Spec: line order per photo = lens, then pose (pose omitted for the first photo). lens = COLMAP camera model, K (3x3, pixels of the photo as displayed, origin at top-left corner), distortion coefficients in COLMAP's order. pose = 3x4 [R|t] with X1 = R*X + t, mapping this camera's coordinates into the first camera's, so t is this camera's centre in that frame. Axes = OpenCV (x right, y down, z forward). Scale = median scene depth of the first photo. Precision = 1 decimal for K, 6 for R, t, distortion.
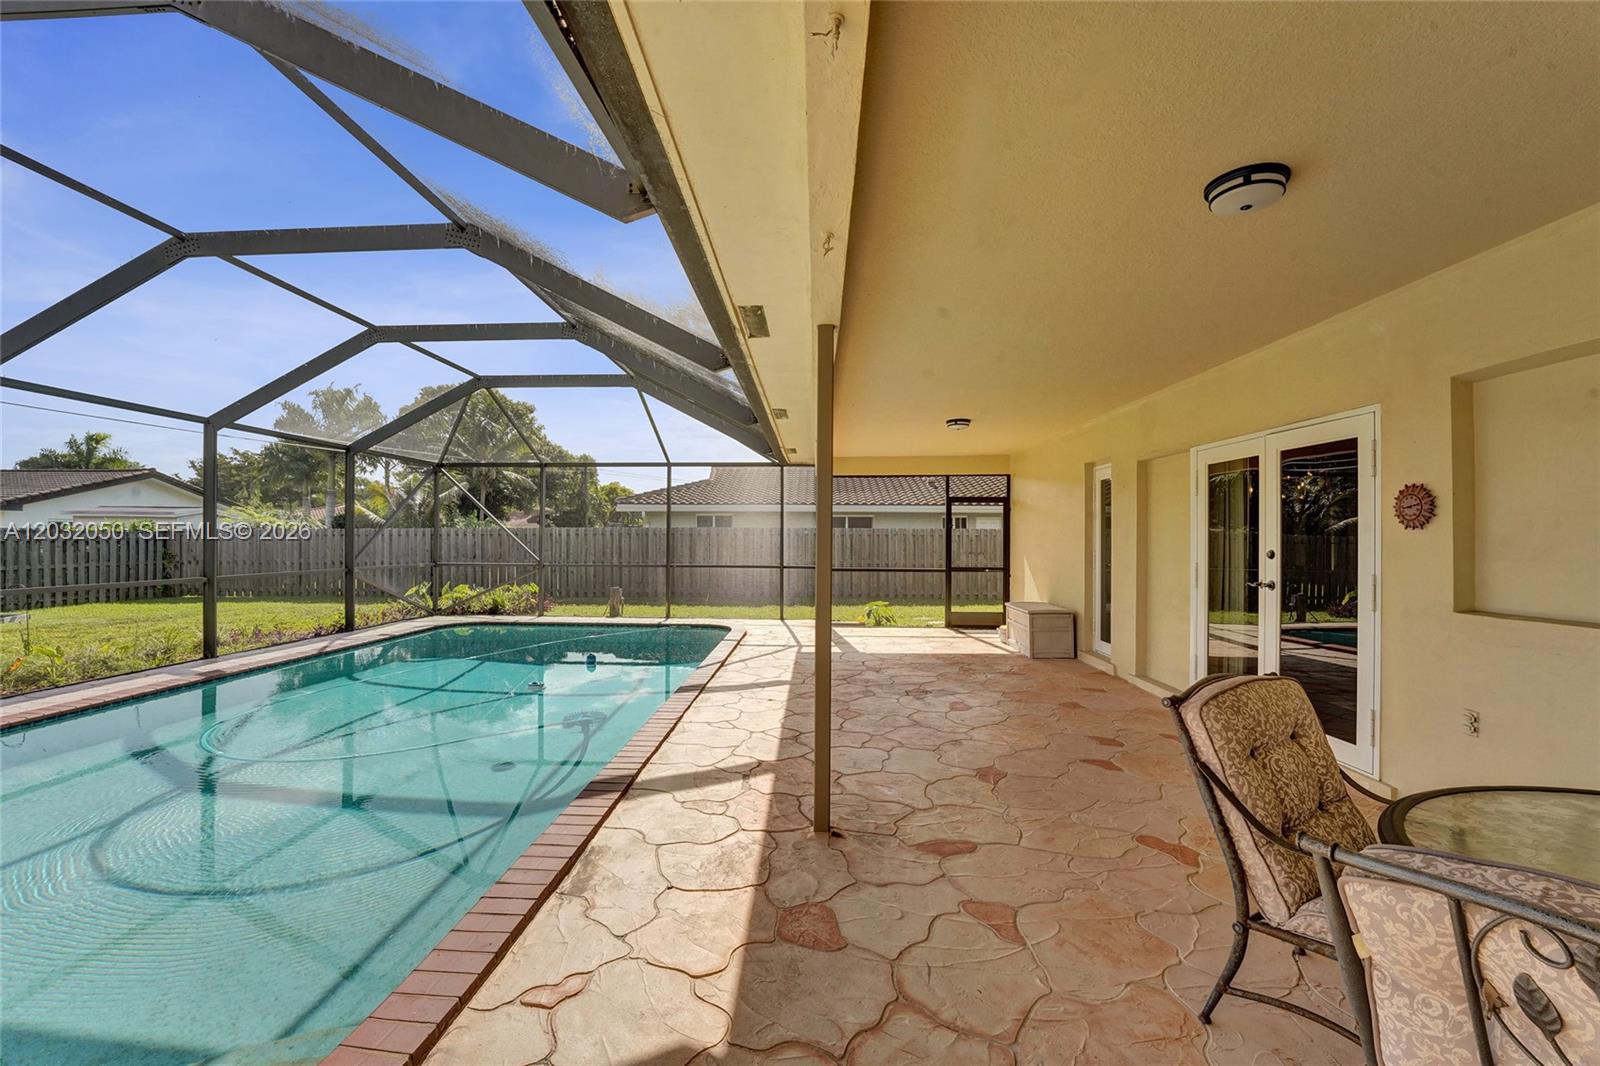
lens RADIAL K [[652.2, 0, 800.0], [0, 652.2, 533.0], [0, 0, 1]] dist [-0.018004, 0.003071]
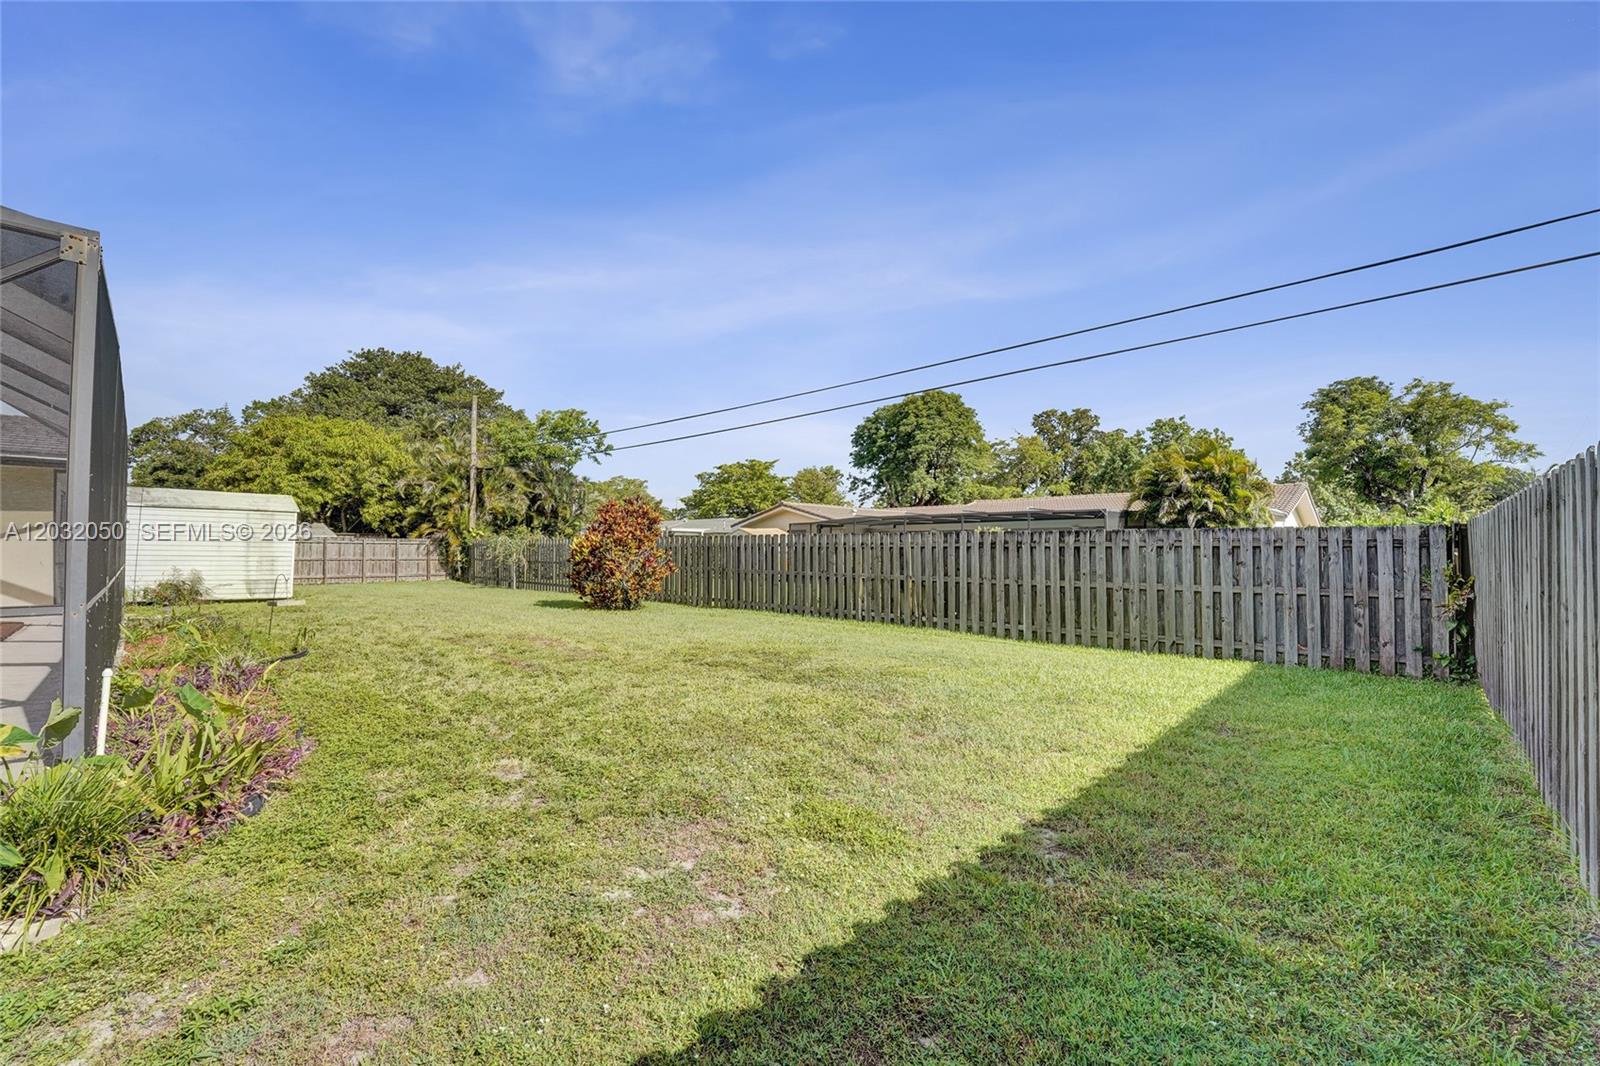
lens RADIAL K [[658.5, 0, 794.3], [0, 658.5, 534.4], [0, 0, 1]] dist [-0.027107, -0.000087]
pose [[-0.678882, -0.026252, -0.733778, -1.766780], [0.000976, 0.999328, -0.036655, 0.090782], [0.734246, -0.025600, -0.678400, 4.371094]]
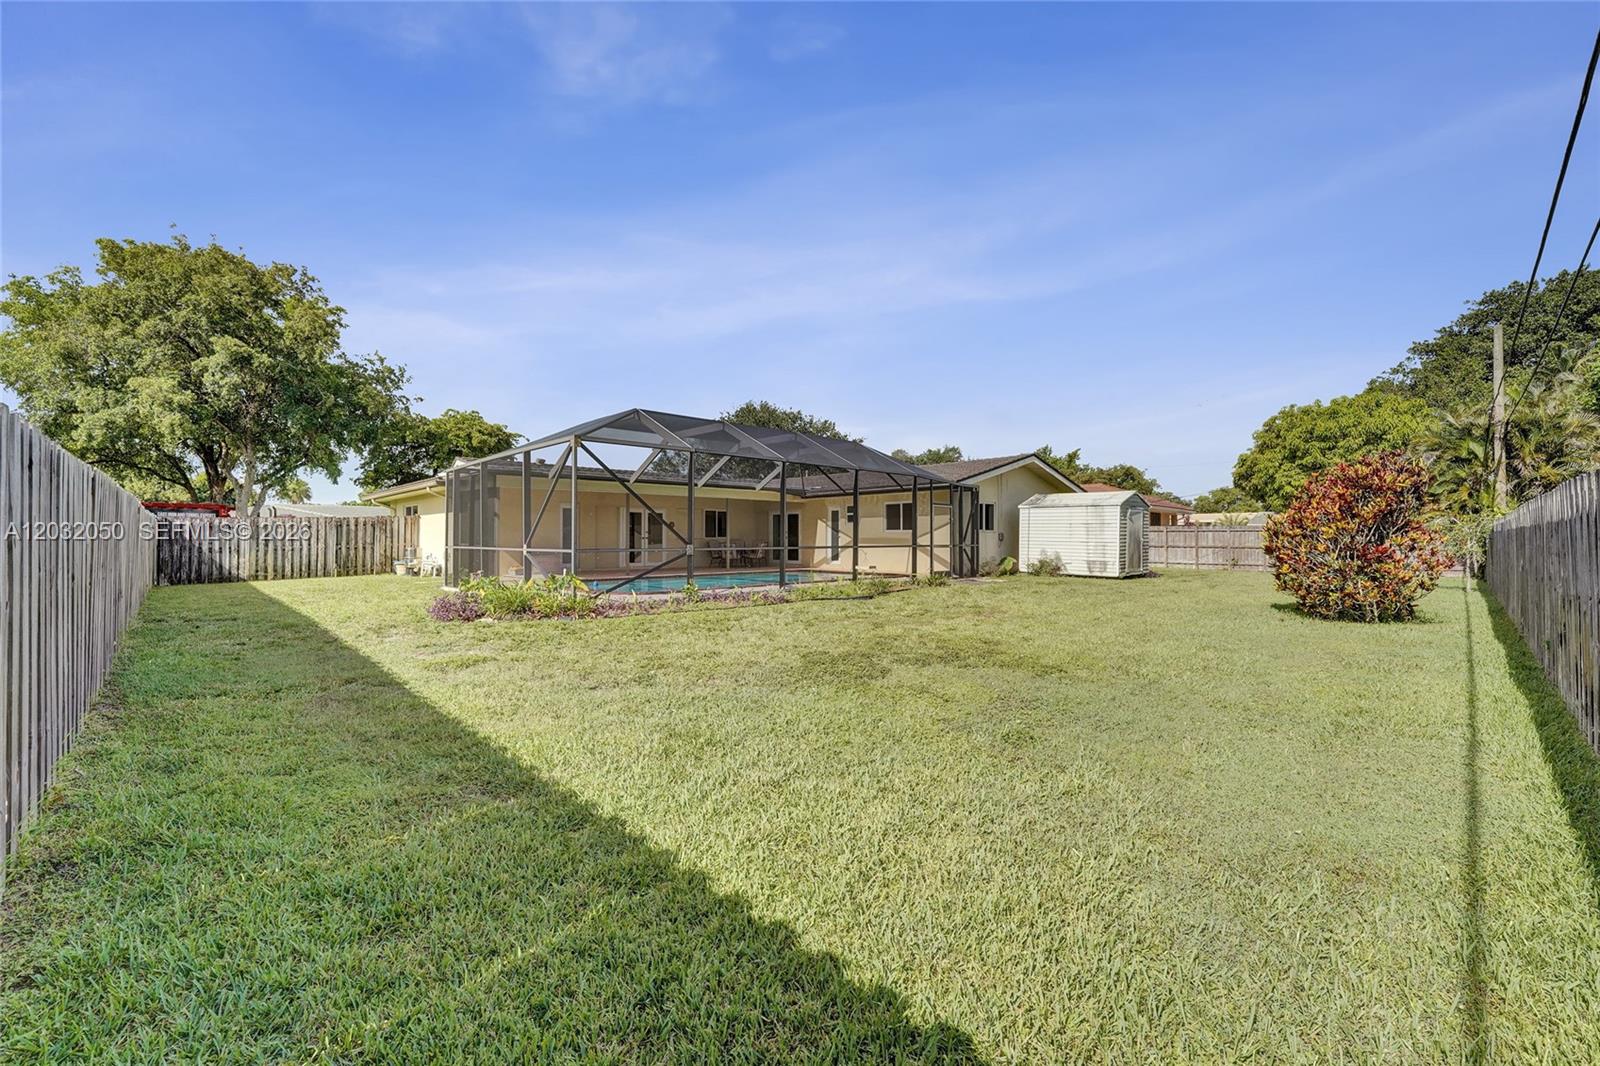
lens RADIAL K [[649.7, 0, 807.0], [0, 649.7, 535.0], [0, 0, 1]] dist [-0.017329, -0.000408]
pose [[-0.717345, -0.003478, 0.696709, -4.425628], [-0.013543, 0.999868, -0.008953, 0.095715], [-0.696586, -0.015858, -0.717298, 4.412454]]
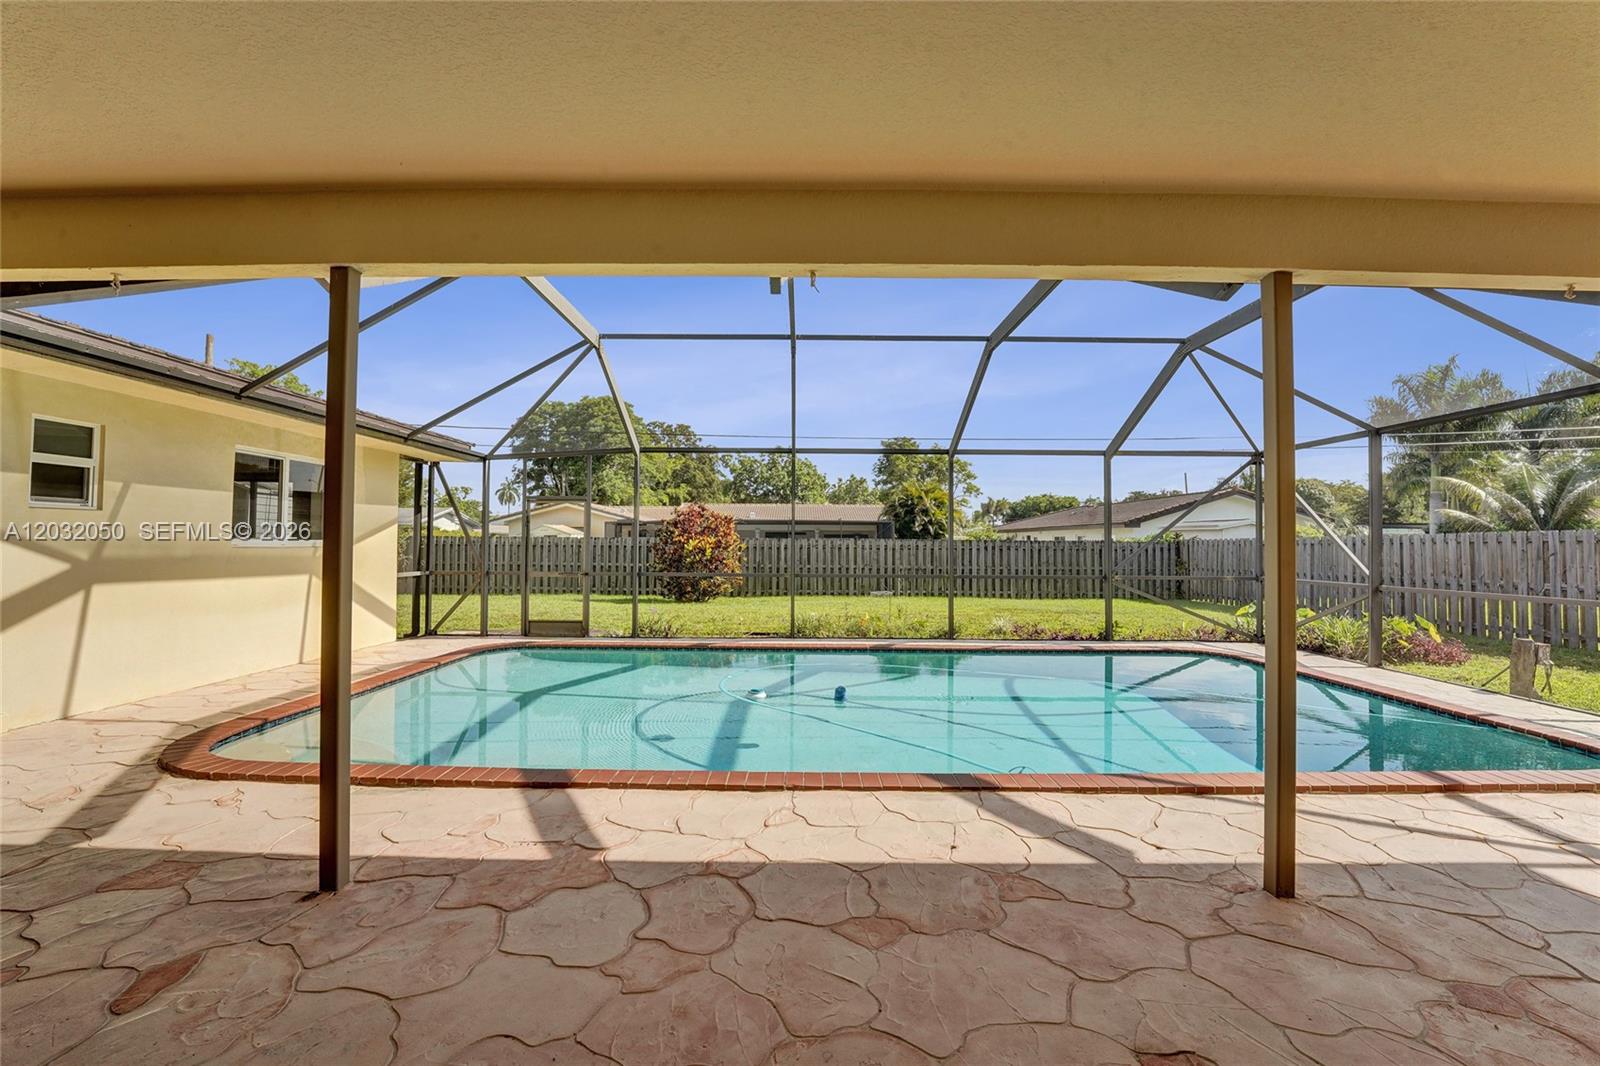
lens RADIAL K [[646.9, 0, 792.3], [0, 646.9, 532.4], [0, 0, 1]] dist [-0.037949, 0.007662]
pose [[0.018094, -0.023840, -0.999552, 0.687148], [0.004175, 0.999709, -0.023768, 0.023100], [0.999828, -0.003743, 0.018188, 1.273142]]
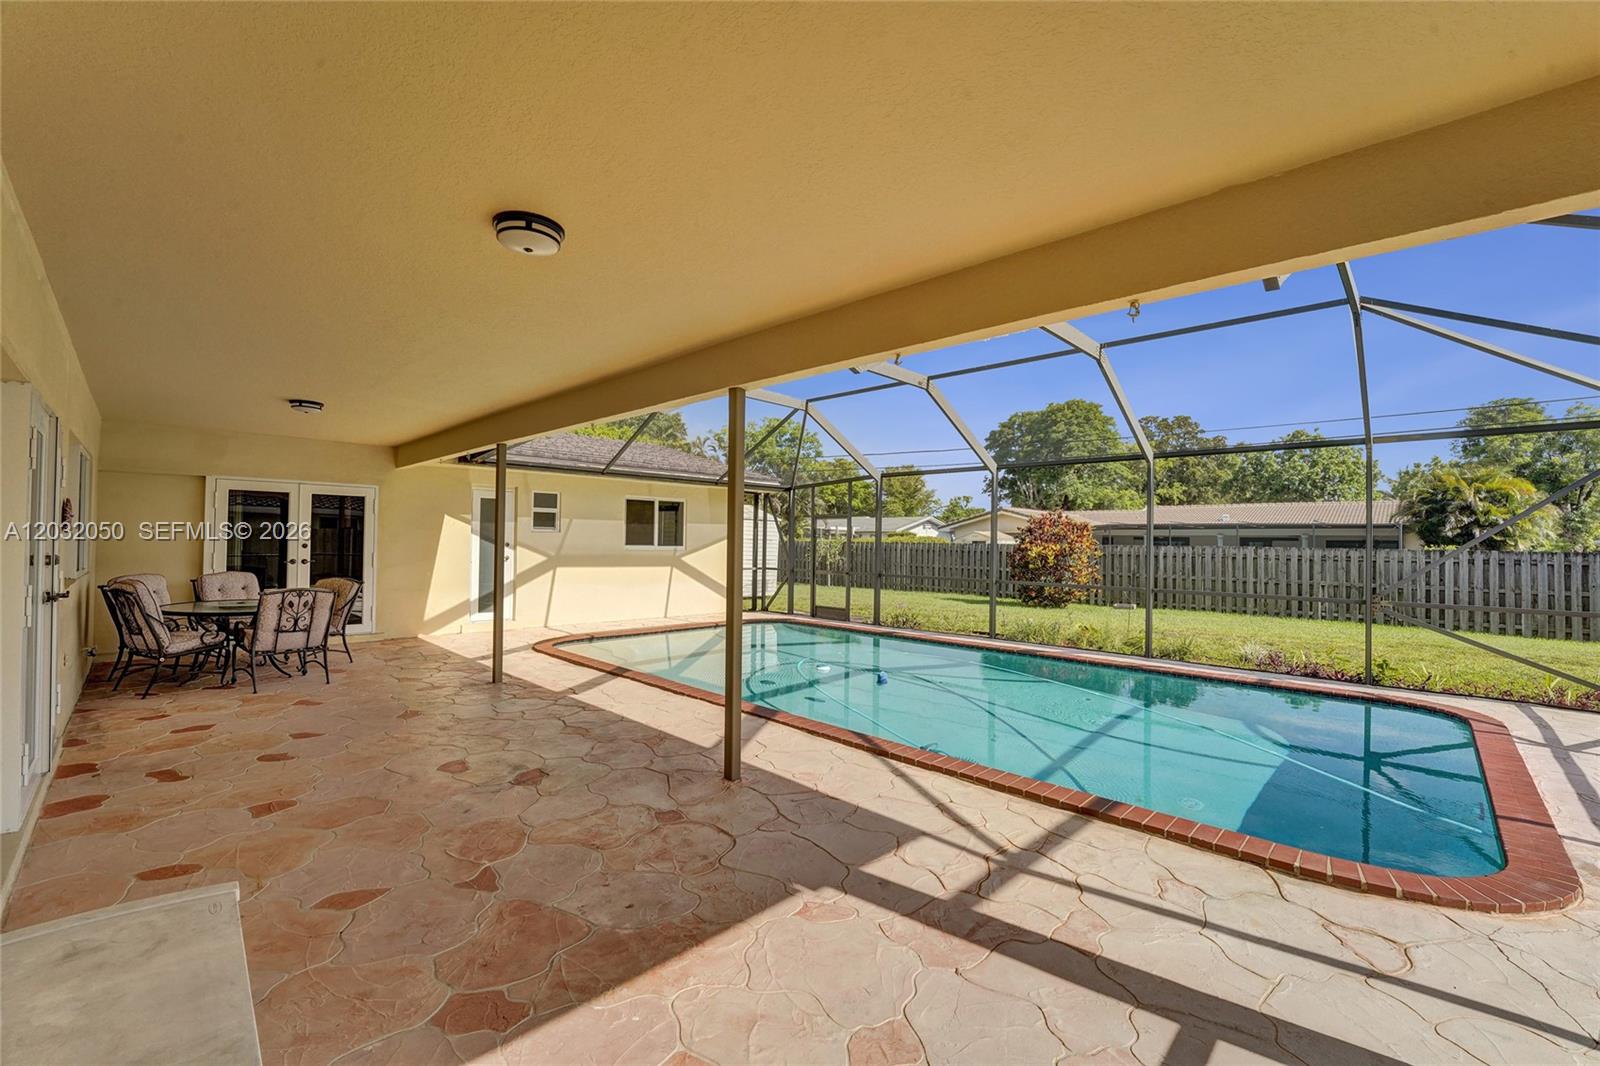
lens RADIAL K [[649.7, 0, 807.0], [0, 649.7, 535.0], [0, 0, 1]] dist [-0.017329, -0.000408]
pose [[-0.671659, -0.024869, -0.740443, 0.754737], [-0.011490, 0.999666, -0.023153, 0.006326], [0.740771, -0.007044, -0.671721, 2.581845]]
